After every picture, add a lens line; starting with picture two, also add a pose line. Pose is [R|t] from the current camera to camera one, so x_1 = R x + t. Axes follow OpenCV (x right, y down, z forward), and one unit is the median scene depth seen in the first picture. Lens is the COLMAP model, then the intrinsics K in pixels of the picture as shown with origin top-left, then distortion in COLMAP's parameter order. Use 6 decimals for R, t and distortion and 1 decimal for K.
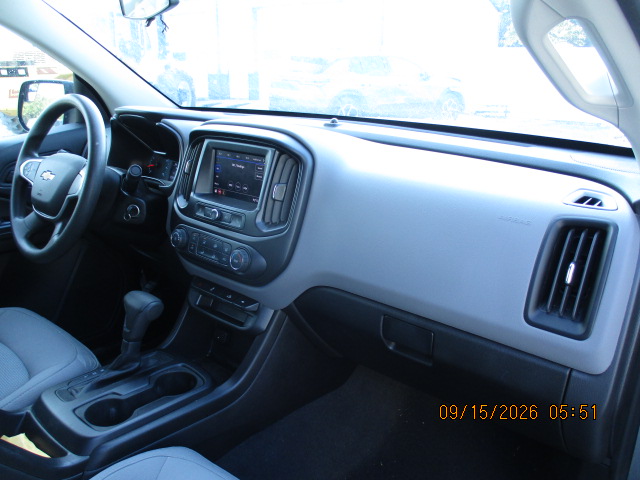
lens RADIAL K [[537.4, 0, 314.4], [0, 537.4, 238.1], [0, 0, 1]] dist [-0.024077, 0.005779]
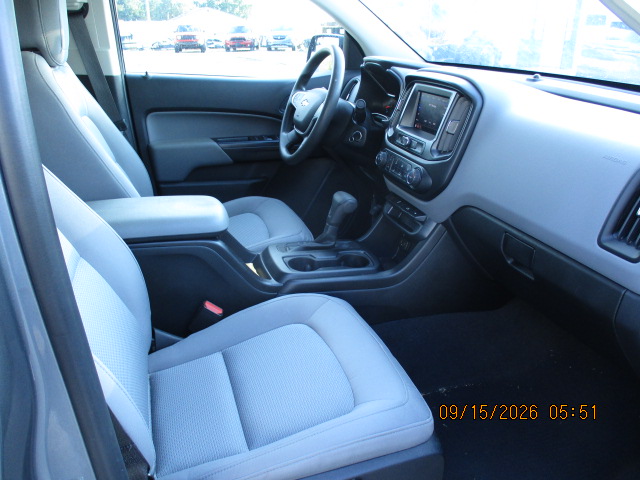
lens RADIAL K [[537.4, 0, 314.4], [0, 537.4, 238.1], [0, 0, 1]] dist [-0.024077, 0.005779]
pose [[0.851843, 0.197944, -0.484955, 0.294248], [-0.169383, 0.980200, 0.102558, 0.087826], [0.495654, -0.005220, 0.868505, -0.224368]]
